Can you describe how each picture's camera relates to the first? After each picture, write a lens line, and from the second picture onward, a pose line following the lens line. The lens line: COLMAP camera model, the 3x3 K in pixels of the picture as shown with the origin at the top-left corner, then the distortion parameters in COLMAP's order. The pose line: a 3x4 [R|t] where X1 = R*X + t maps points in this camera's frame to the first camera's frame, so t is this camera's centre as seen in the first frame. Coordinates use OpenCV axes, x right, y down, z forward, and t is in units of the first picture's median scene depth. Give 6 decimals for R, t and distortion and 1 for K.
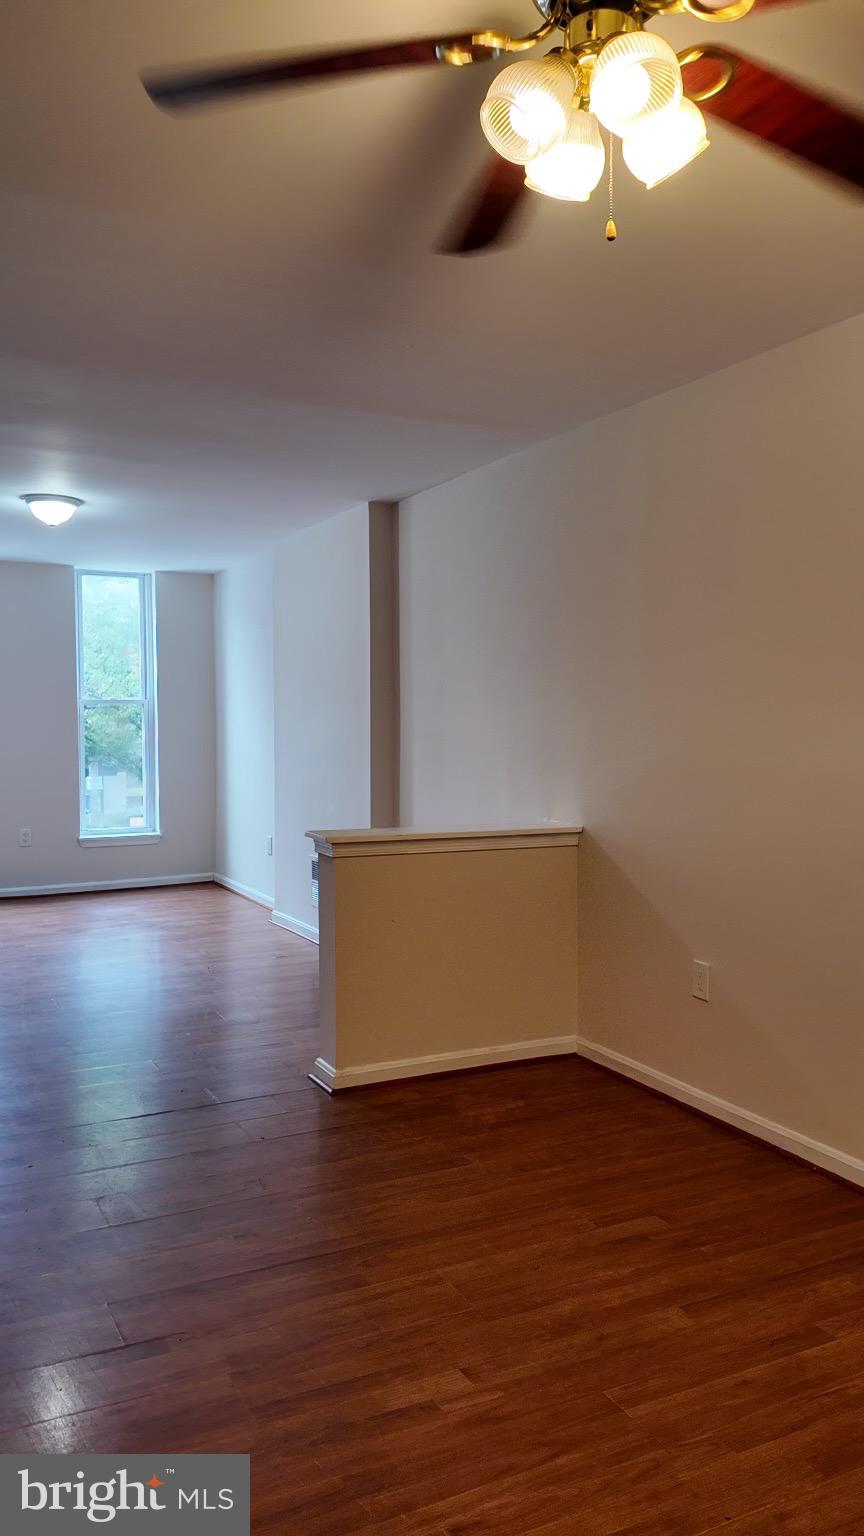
lens RADIAL K [[1109.4, 0, 435.0], [0, 1109.4, 763.7], [0, 0, 1]] dist [0.088769, -0.107010]
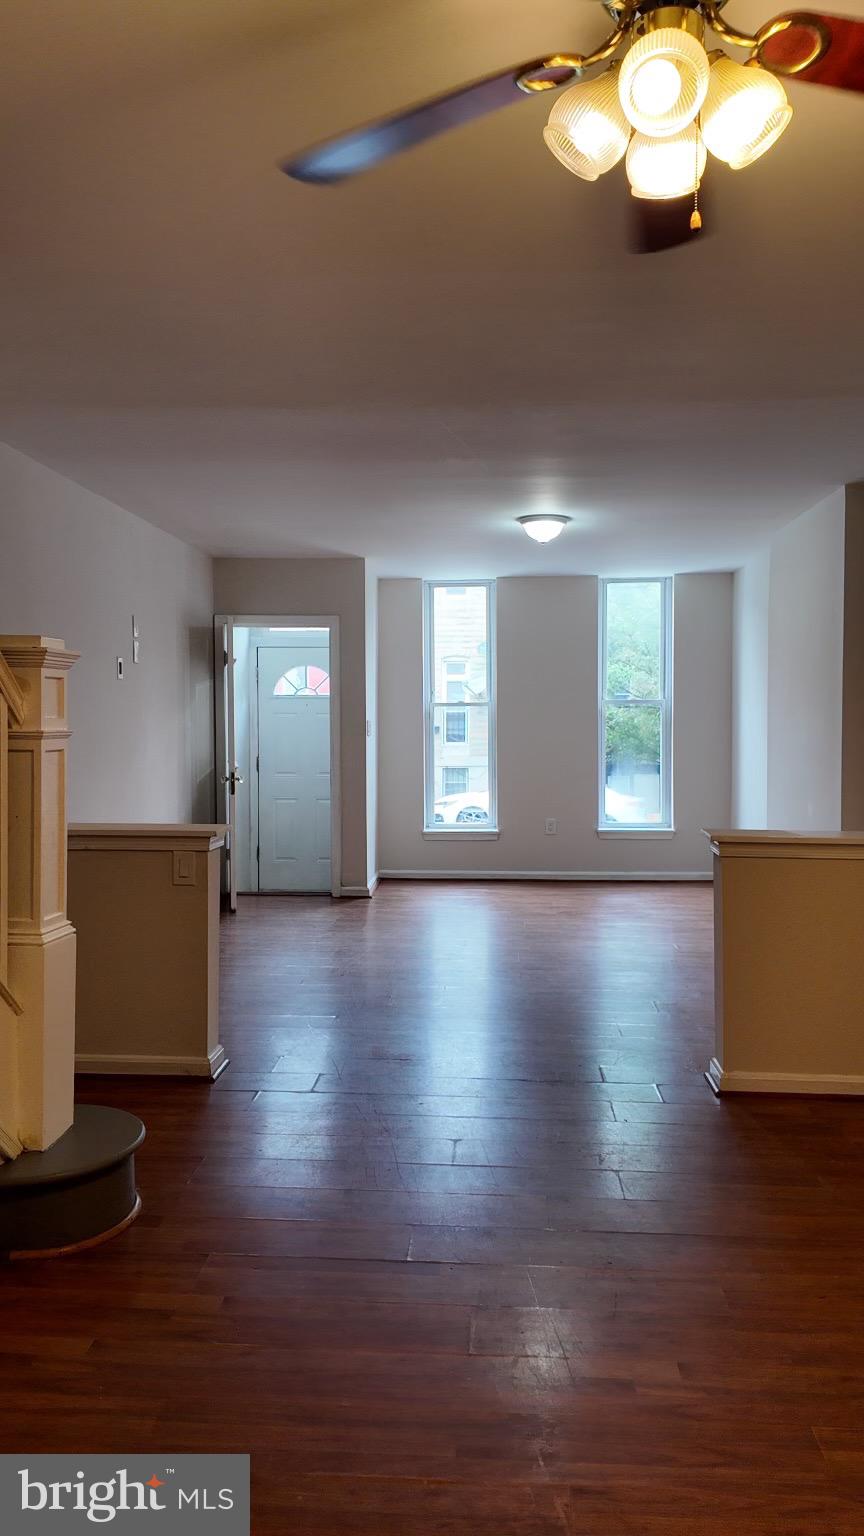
lens RADIAL K [[1109.4, 0, 435.0], [0, 1109.4, 763.7], [0, 0, 1]] dist [0.088769, -0.107010]
pose [[0.859901, 0.019029, -0.510105, 0.101284], [-0.018552, 0.999810, 0.006024, -0.000179], [0.510123, 0.004284, 0.860091, 0.006017]]
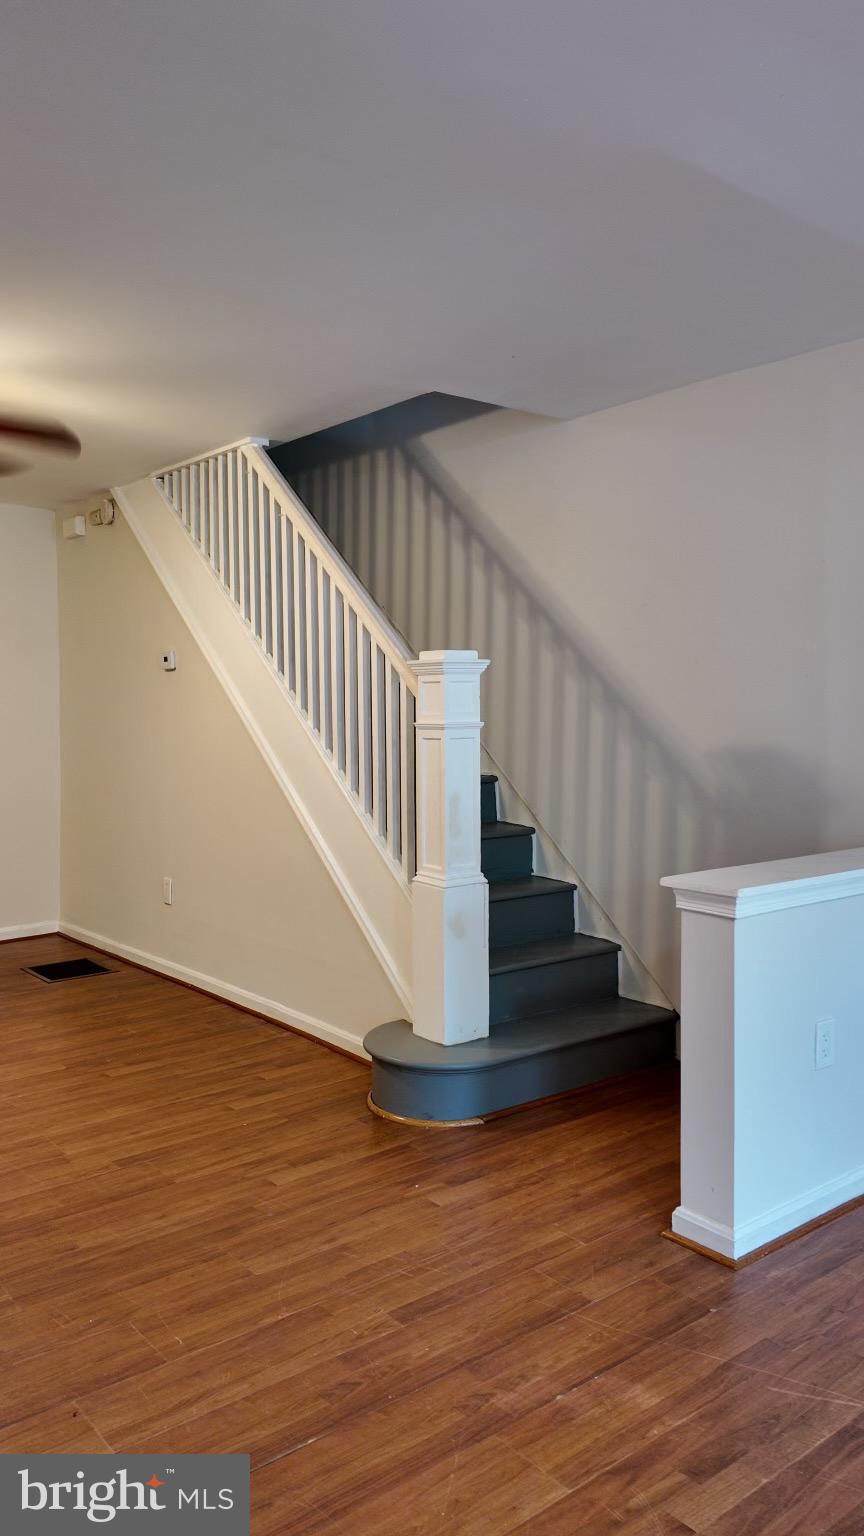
lens RADIAL K [[1109.4, 0, 435.0], [0, 1109.4, 763.7], [0, 0, 1]] dist [0.088769, -0.107010]
pose [[-0.980078, 0.016571, -0.197920, -0.115793], [-0.000701, 0.996219, 0.086880, -0.032246], [0.198611, 0.085288, -0.976360, 0.758278]]
